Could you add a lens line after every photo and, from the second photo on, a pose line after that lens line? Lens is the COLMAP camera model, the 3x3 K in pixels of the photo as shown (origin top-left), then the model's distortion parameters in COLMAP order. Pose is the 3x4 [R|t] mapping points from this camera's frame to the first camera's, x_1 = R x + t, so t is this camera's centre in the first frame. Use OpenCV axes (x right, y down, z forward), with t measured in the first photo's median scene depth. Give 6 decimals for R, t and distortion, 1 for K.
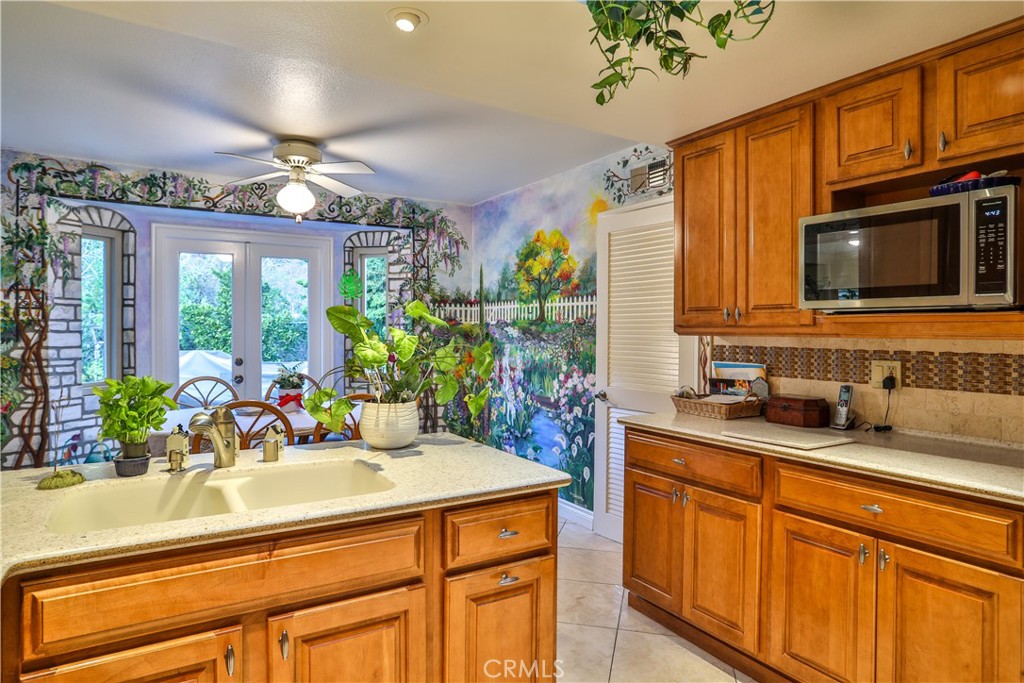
lens RADIAL K [[599.7, 0, 508.7], [0, 599.7, 334.1], [0, 0, 1]] dist [-0.028088, 0.003839]
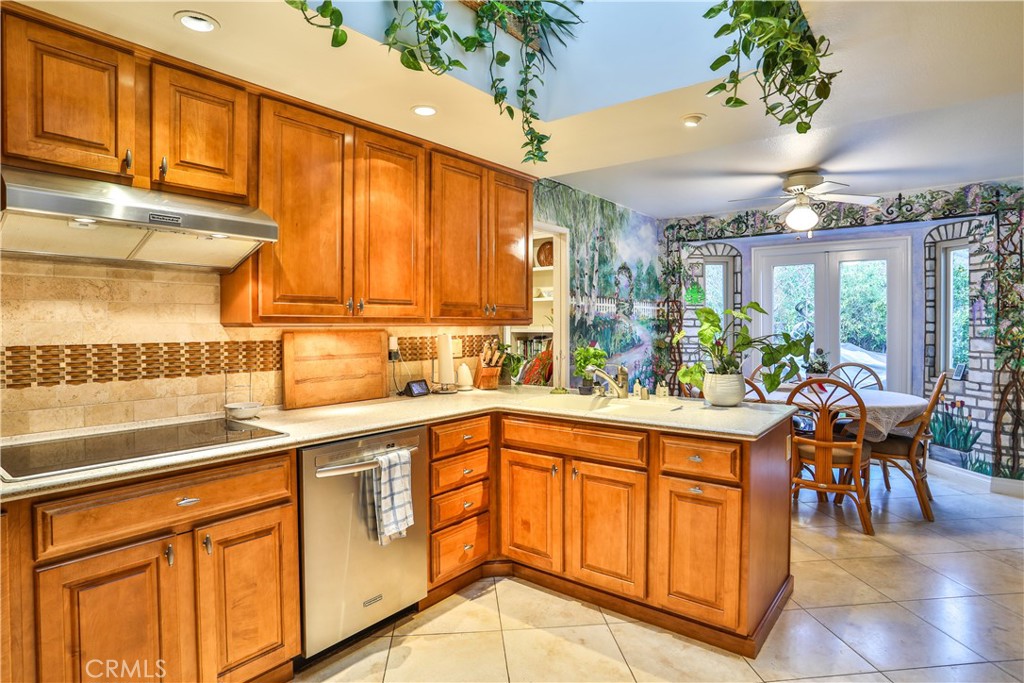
lens RADIAL K [[548.0, 0, 515.4], [0, 548.0, 336.0], [0, 0, 1]] dist [-0.034303, 0.002475]
pose [[0.364568, 0.014746, -0.931060, 0.392863], [-0.004794, 0.999891, 0.013959, 0.002846], [0.931164, -0.000626, 0.364599, 0.028925]]
